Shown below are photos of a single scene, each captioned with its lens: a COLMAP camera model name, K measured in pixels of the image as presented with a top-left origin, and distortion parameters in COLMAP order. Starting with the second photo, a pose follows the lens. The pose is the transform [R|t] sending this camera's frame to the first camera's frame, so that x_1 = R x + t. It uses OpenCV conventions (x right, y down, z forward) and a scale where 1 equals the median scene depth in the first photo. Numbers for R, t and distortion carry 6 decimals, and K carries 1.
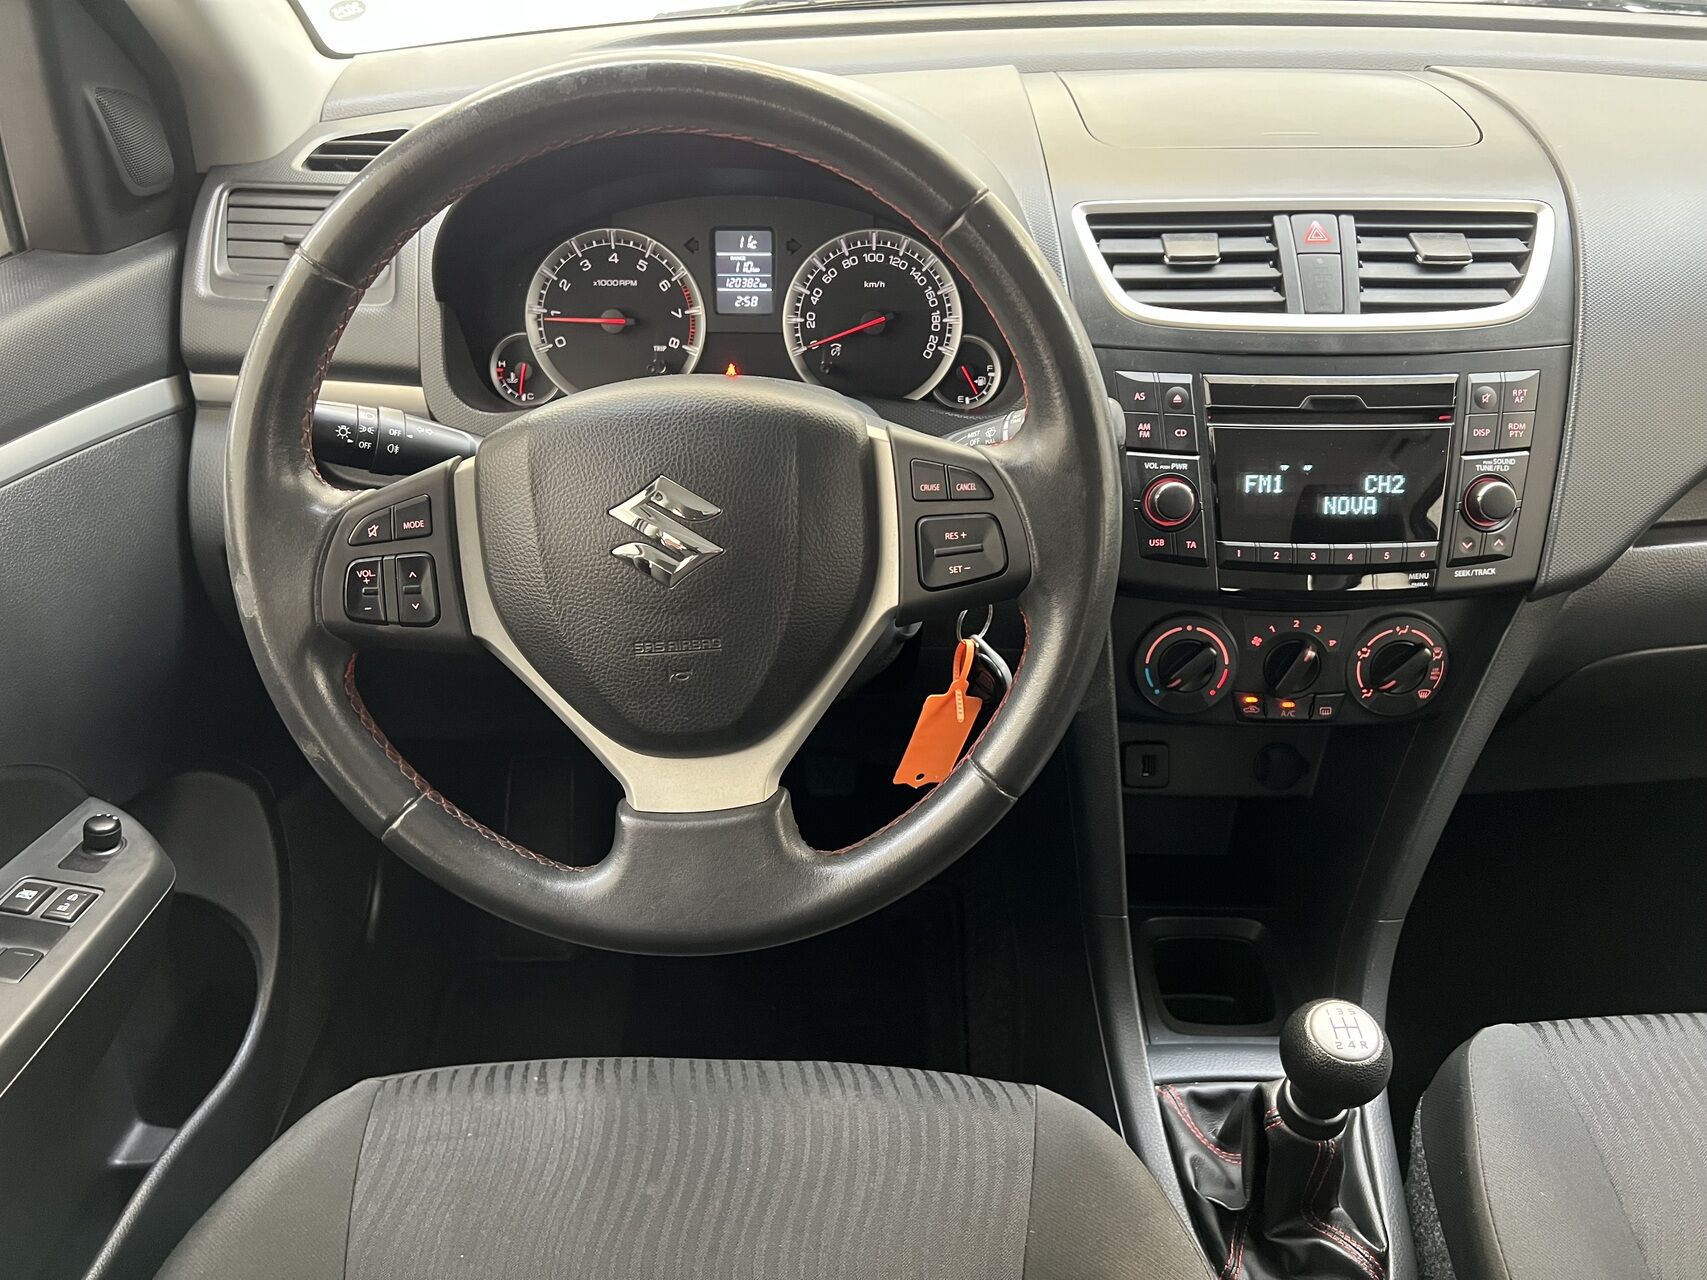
lens RADIAL K [[1289.1, 0, 838.8], [0, 1289.1, 642.2], [0, 0, 1]] dist [0.059986, -0.082041]
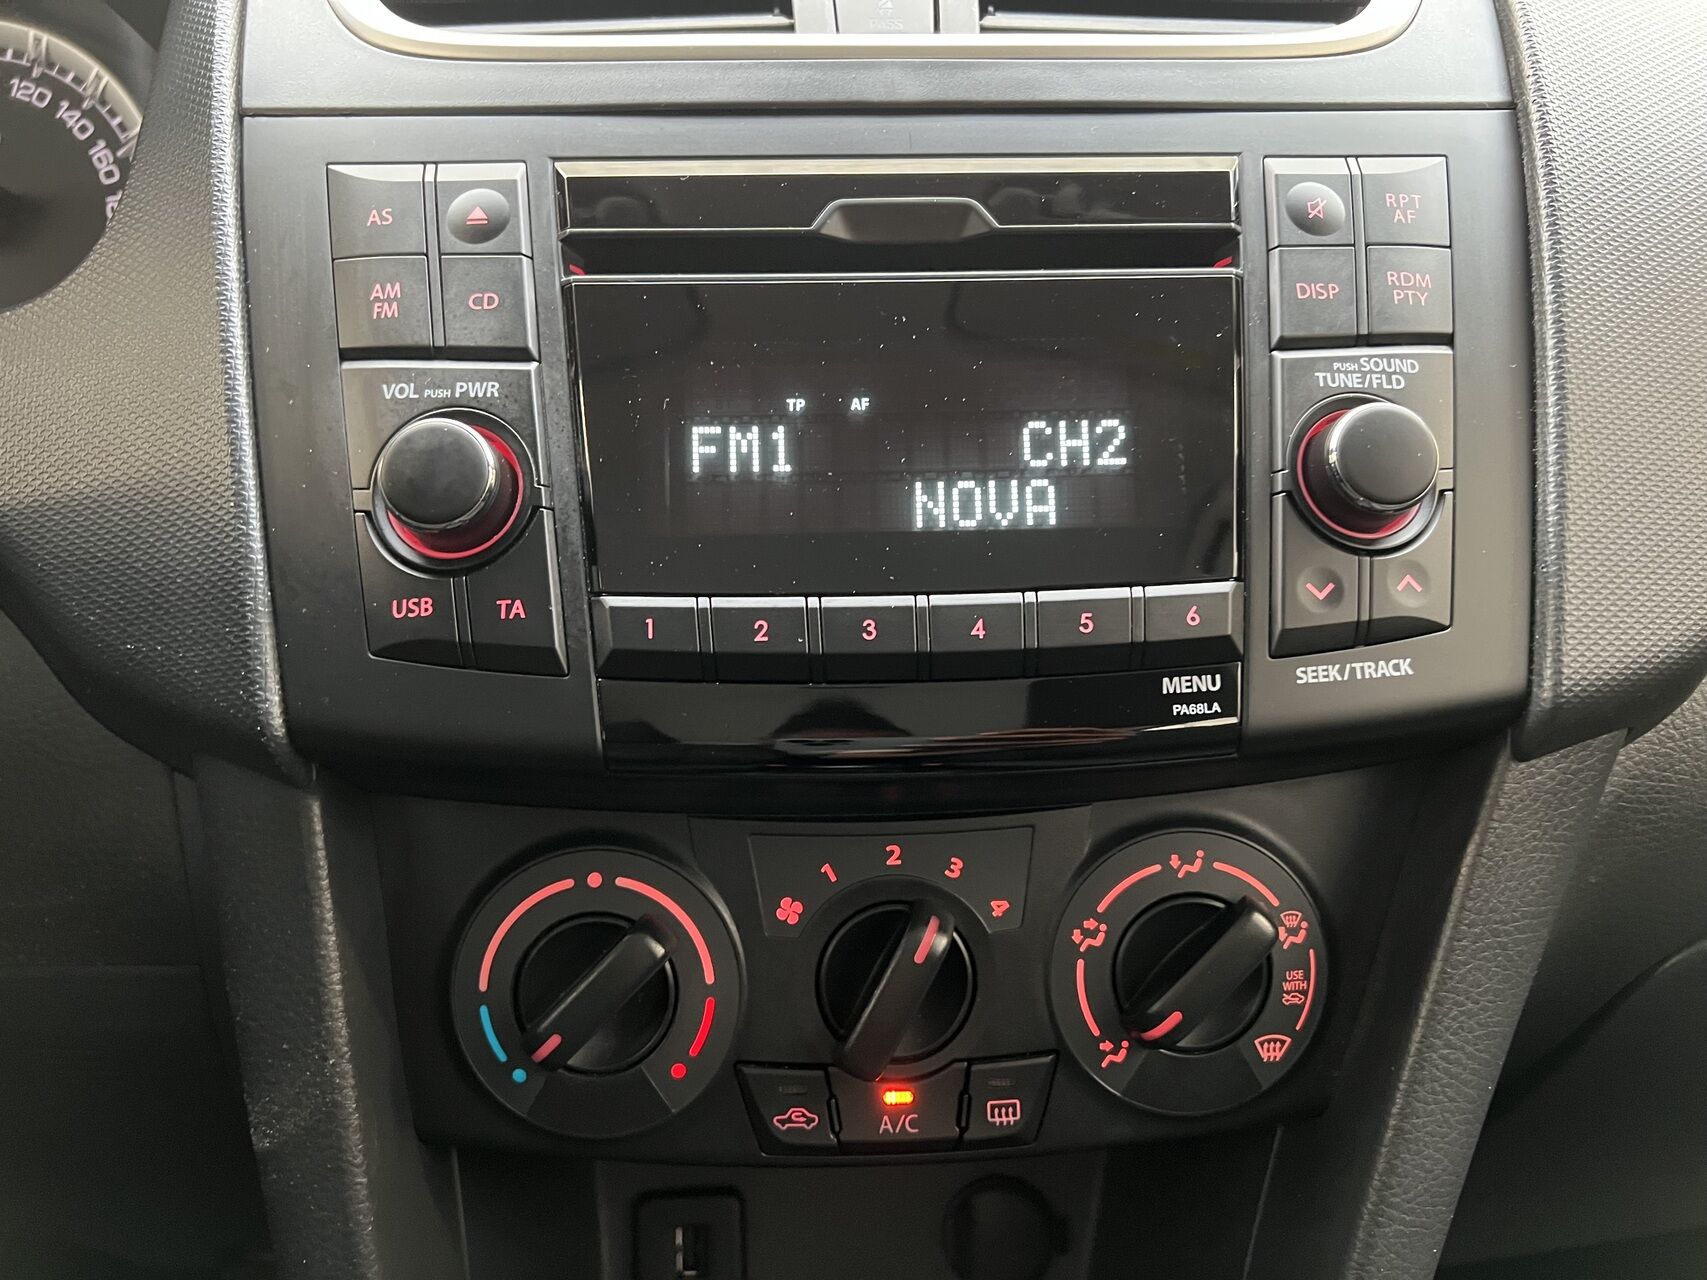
lens RADIAL K [[1289.1, 0, 862.0], [0, 1289.1, 648.9], [0, 0, 1]] dist [0.059986, -0.082041]
pose [[0.997773, -0.024304, 0.062109, 0.336735], [0.039496, 0.965708, -0.256608, 0.022233], [-0.053742, 0.258489, 0.964518, 0.672031]]
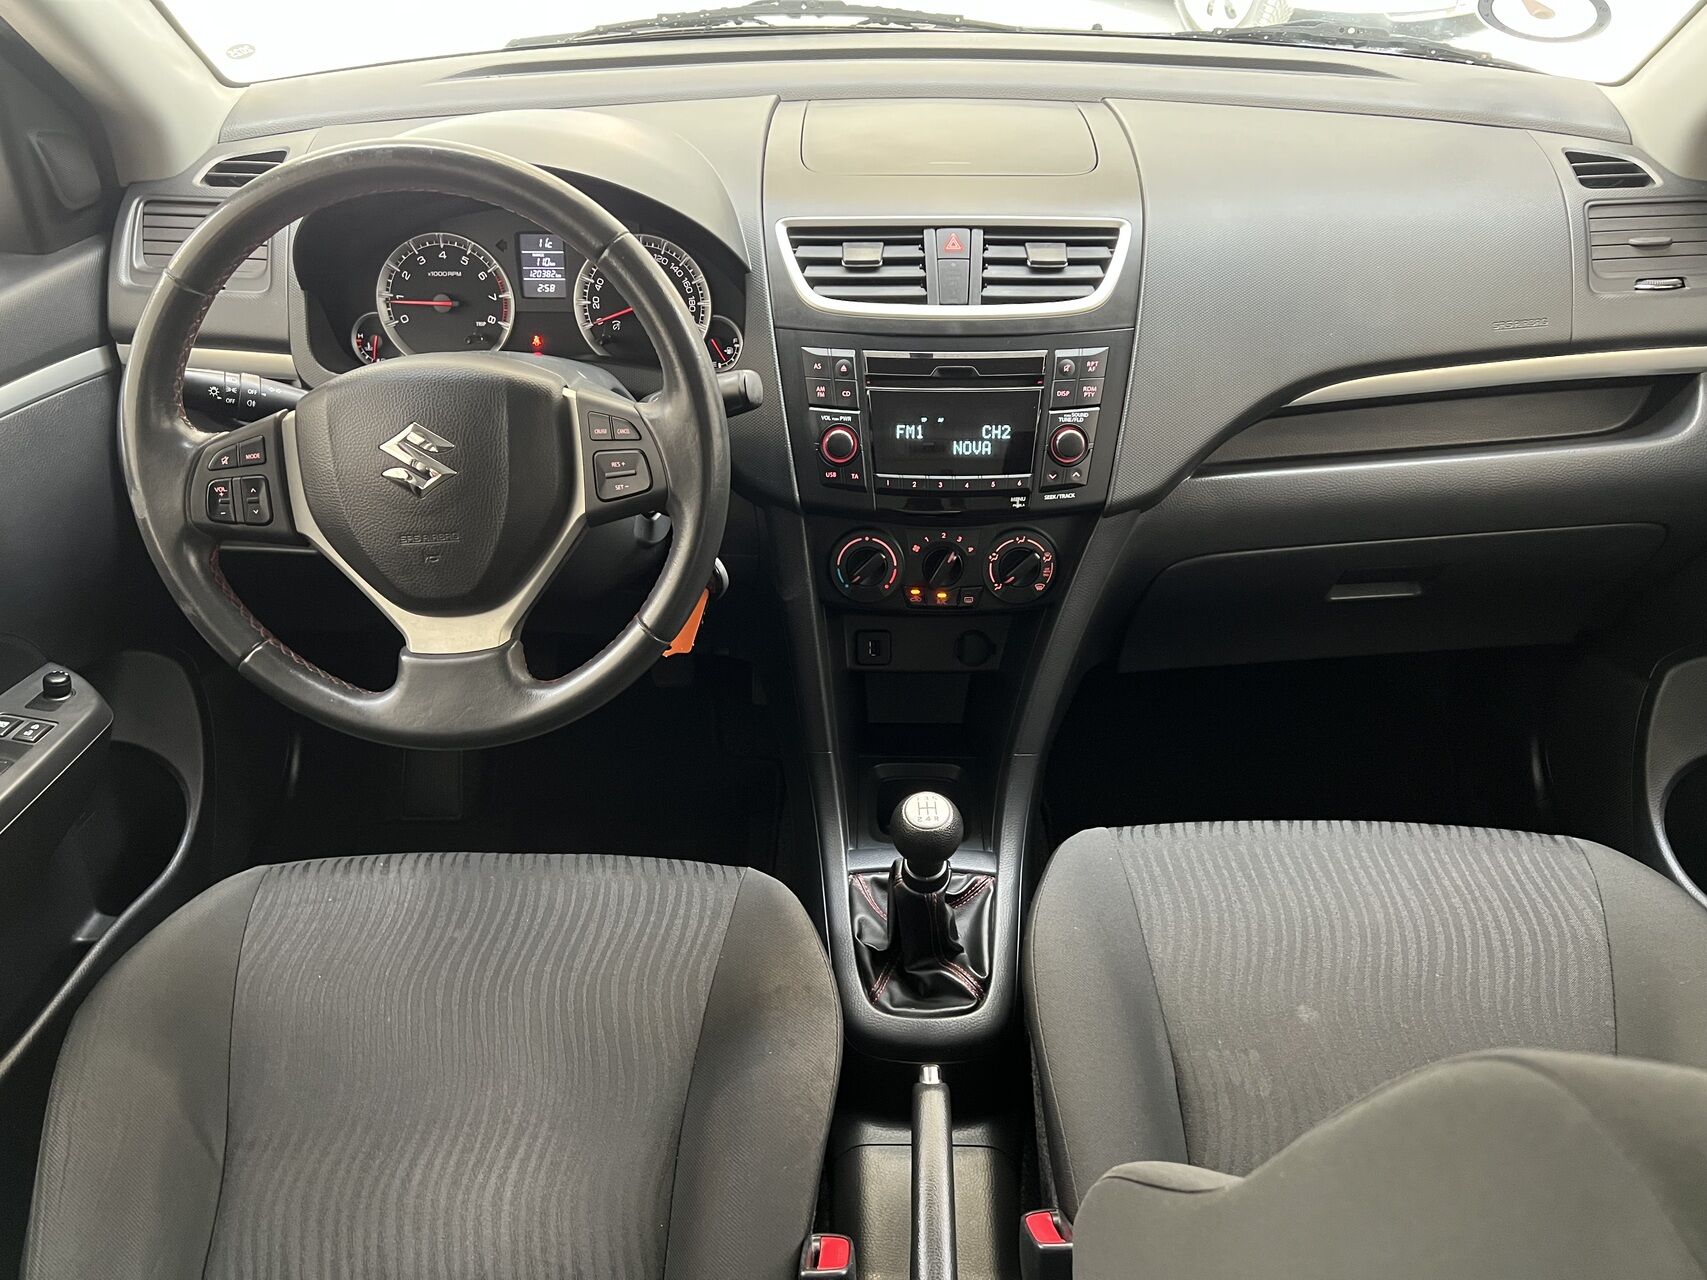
lens RADIAL K [[1289.1, 0, 854.9], [0, 1289.1, 656.8], [0, 0, 1]] dist [0.059986, -0.082041]
pose [[0.999938, -0.000235, 0.011149, 0.254192], [-0.000333, 0.998705, 0.050867, 0.046134], [-0.011147, -0.050867, 0.998643, -0.370316]]
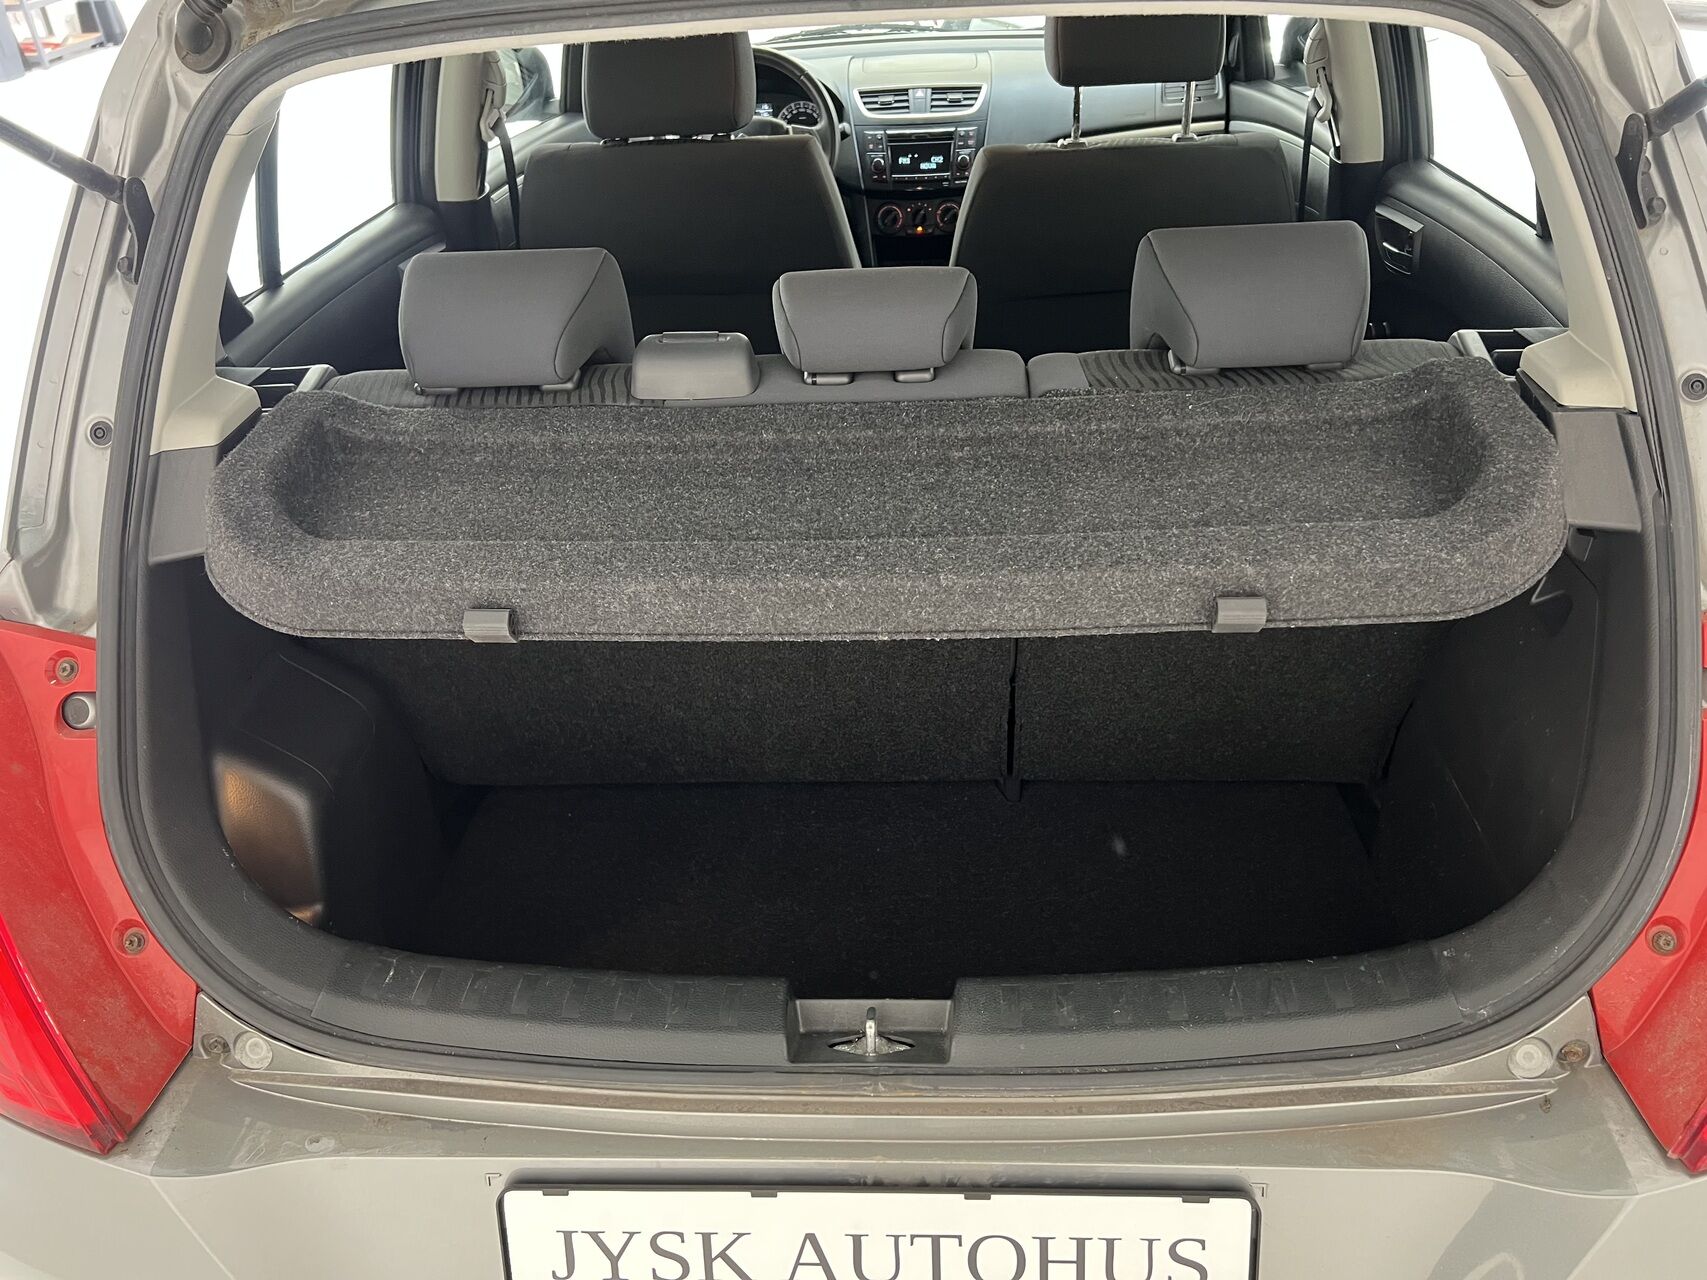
lens RADIAL K [[1289.1, 0, 858.6], [0, 1289.1, 638.5], [0, 0, 1]] dist [0.059986, -0.082041]
pose [[0.998862, -0.020787, -0.042918, 0.326519], [0.018901, 0.998857, -0.043900, 1.385893], [0.043782, 0.043039, 0.998114, -2.610120]]
